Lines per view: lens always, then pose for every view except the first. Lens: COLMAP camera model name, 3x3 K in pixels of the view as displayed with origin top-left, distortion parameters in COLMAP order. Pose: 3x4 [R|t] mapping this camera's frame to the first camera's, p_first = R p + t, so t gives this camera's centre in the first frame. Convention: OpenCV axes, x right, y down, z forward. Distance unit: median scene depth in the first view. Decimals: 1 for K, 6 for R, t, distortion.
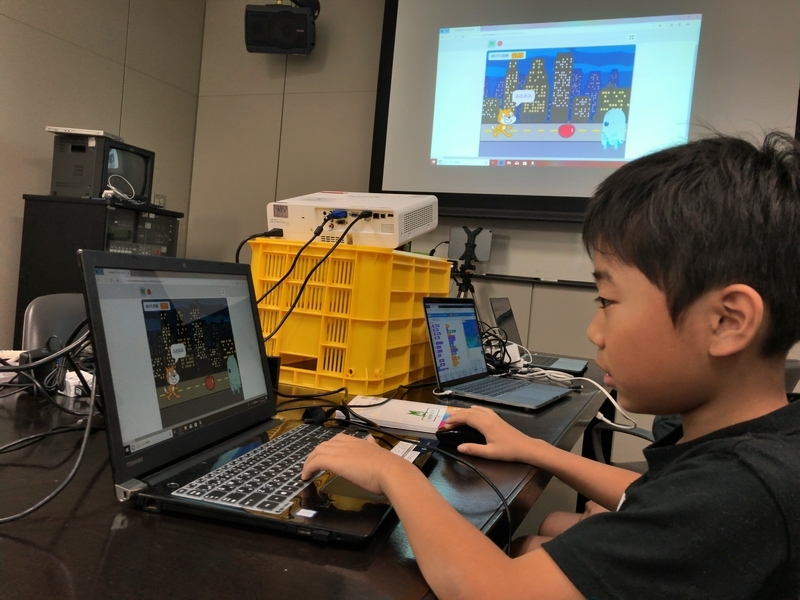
lens RADIAL K [[669.9, 0, 400.0], [0, 669.9, 300.0], [0, 0, 1]] dist [0.048647, -0.000881]
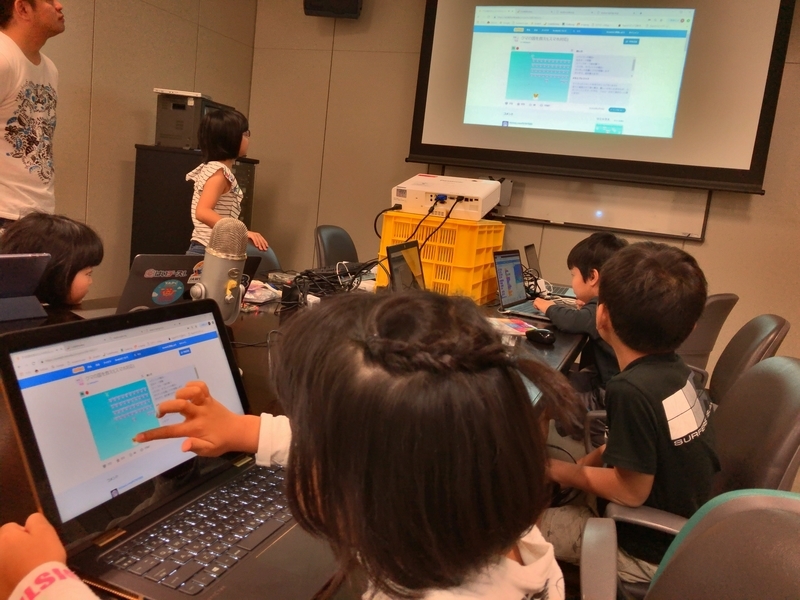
lens RADIAL K [[669.9, 0, 400.0], [0, 669.9, 300.0], [0, 0, 1]] dist [0.048647, -0.000881]
pose [[0.999607, 0.018144, 0.021362, -0.190301], [-0.020630, 0.992245, 0.122573, -0.070298], [-0.018972, -0.122966, 0.992230, -0.504865]]
